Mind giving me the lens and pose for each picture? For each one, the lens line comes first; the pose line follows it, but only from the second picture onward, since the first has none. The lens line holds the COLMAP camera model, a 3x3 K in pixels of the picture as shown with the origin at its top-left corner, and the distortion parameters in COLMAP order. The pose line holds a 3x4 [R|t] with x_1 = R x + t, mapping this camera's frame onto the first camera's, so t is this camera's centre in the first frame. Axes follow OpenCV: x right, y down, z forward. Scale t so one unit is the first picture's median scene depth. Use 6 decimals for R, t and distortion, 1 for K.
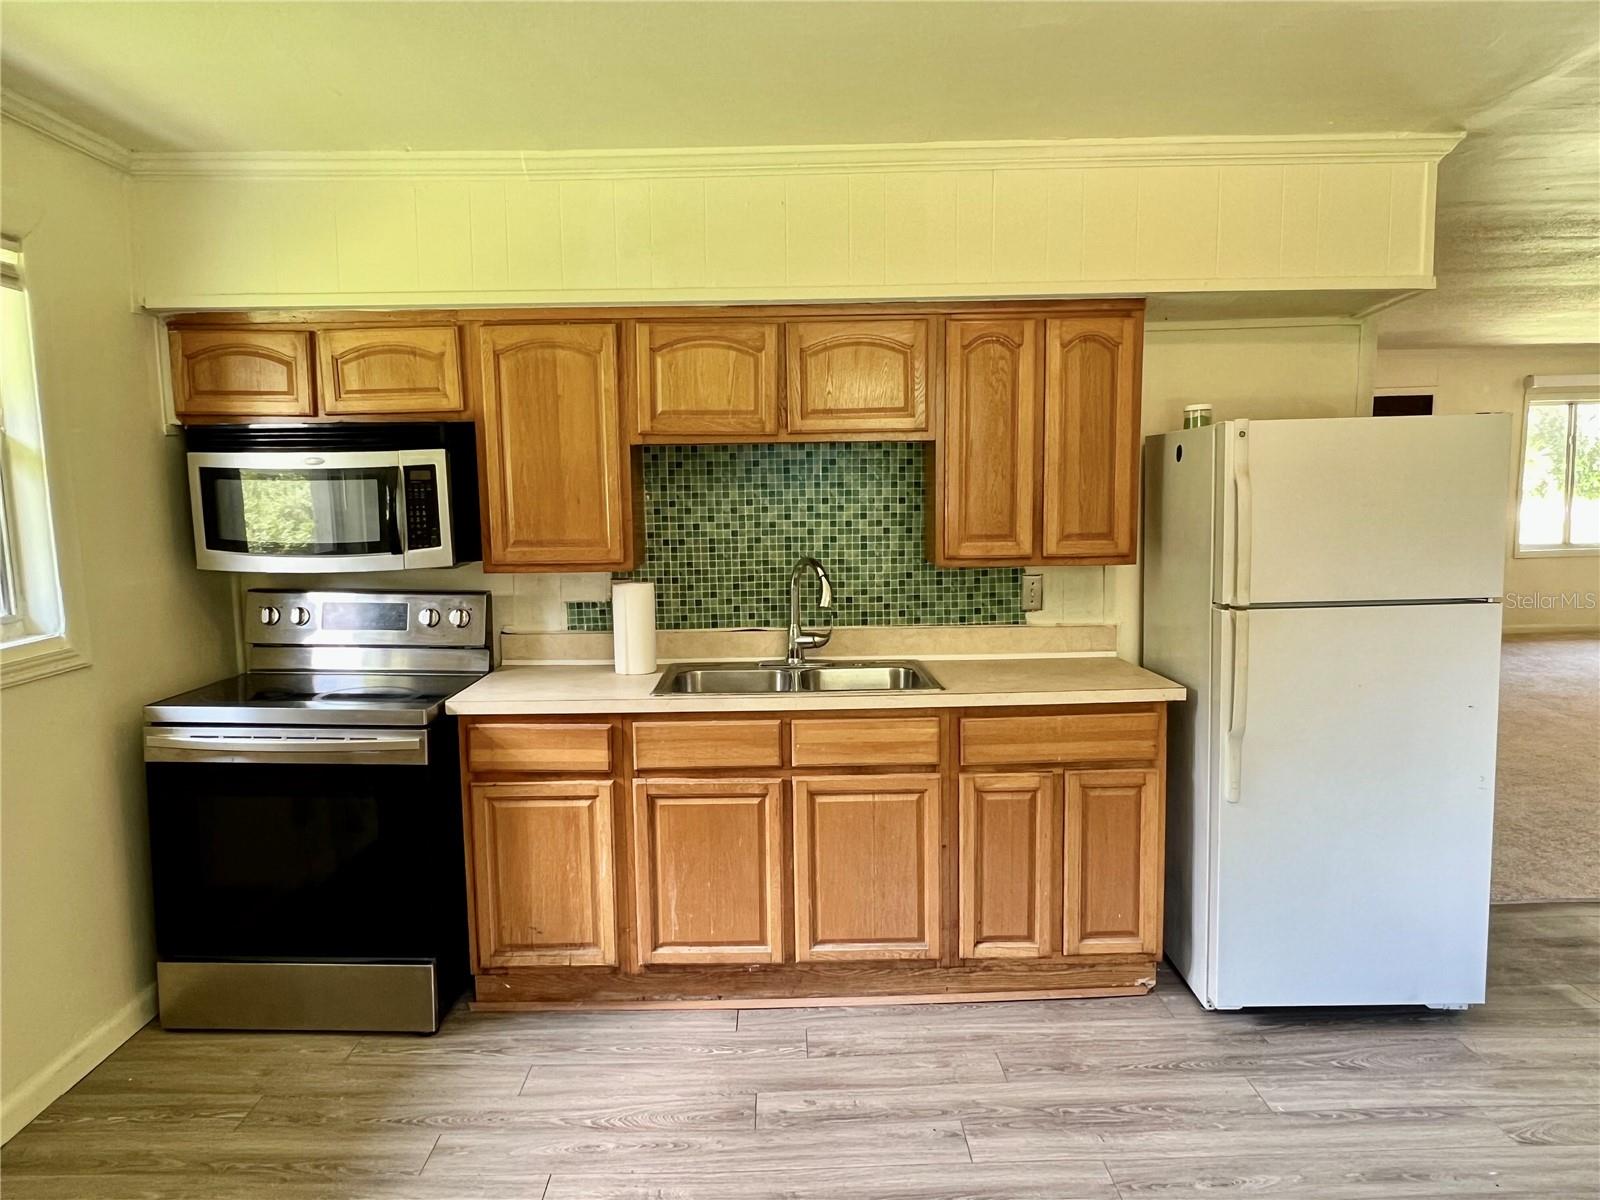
lens RADIAL K [[1075.1, 0, 794.3], [0, 1075.1, 605.9], [0, 0, 1]] dist [-0.000359, -0.000089]
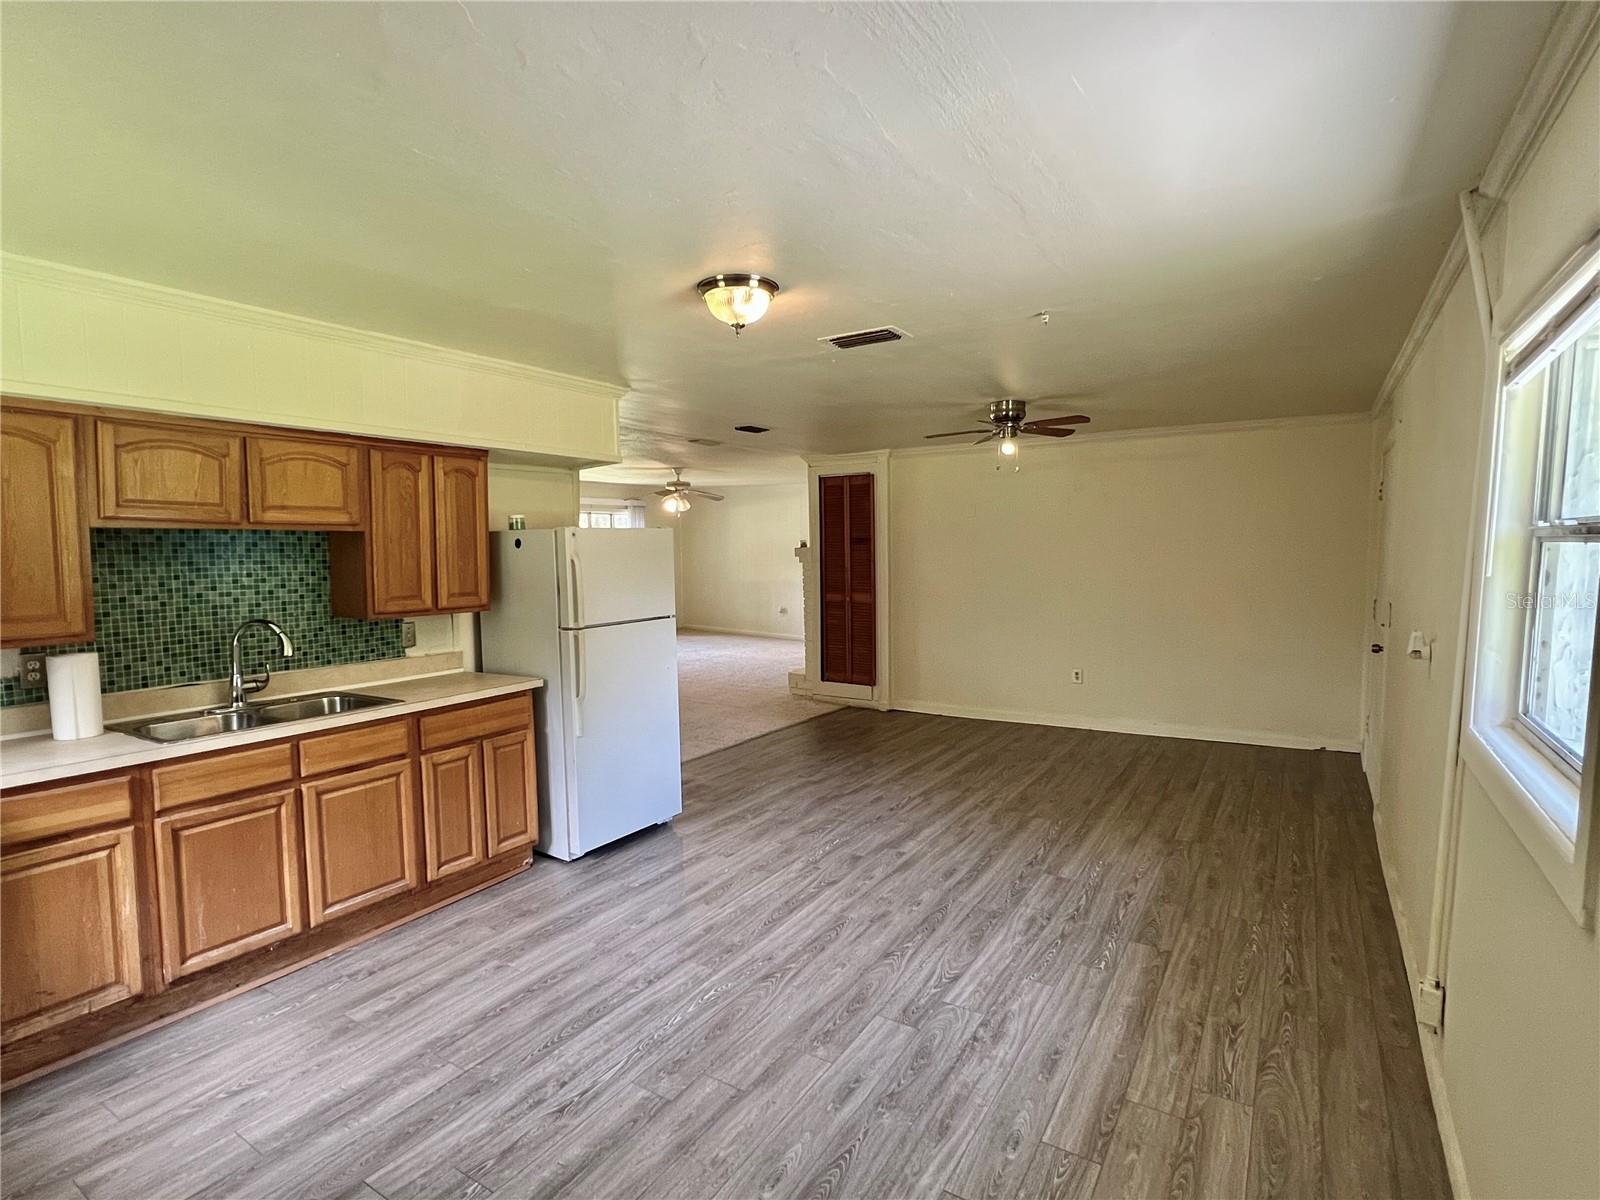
lens RADIAL K [[803.7, 0, 796.1], [0, 803.7, 601.7], [0, 0, 1]] dist [0.004778, 0.000492]
pose [[0.548990, -0.046575, 0.834530, -0.473575], [0.093686, 0.995583, -0.006067, -0.000925], [-0.830562, 0.081514, 0.550928, -0.058531]]
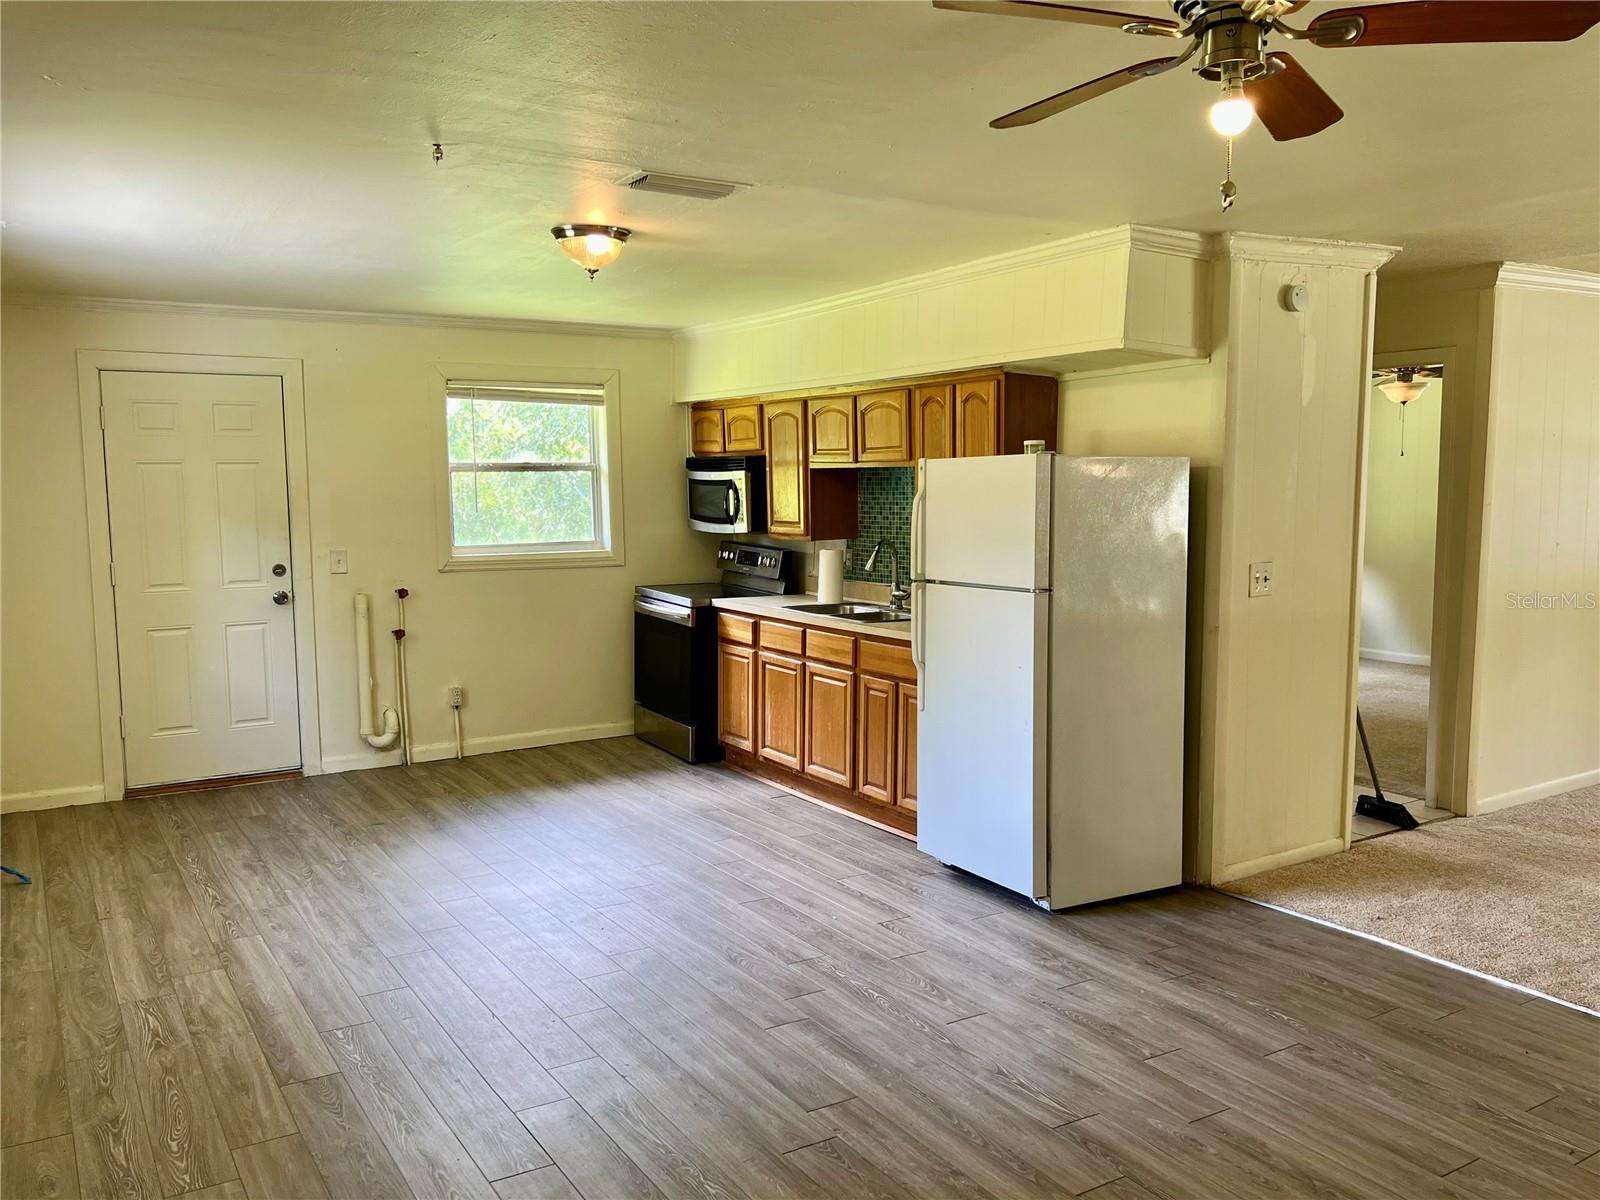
lens RADIAL K [[1261.5, 0, 804.8], [0, 1261.5, 609.7], [0, 0, 1]] dist [0.033254, -0.026150]
pose [[0.519867, 0.102382, -0.848090, 1.679979], [-0.102061, 0.993125, 0.057328, -0.040439], [0.848128, 0.056754, 0.526742, -0.072639]]
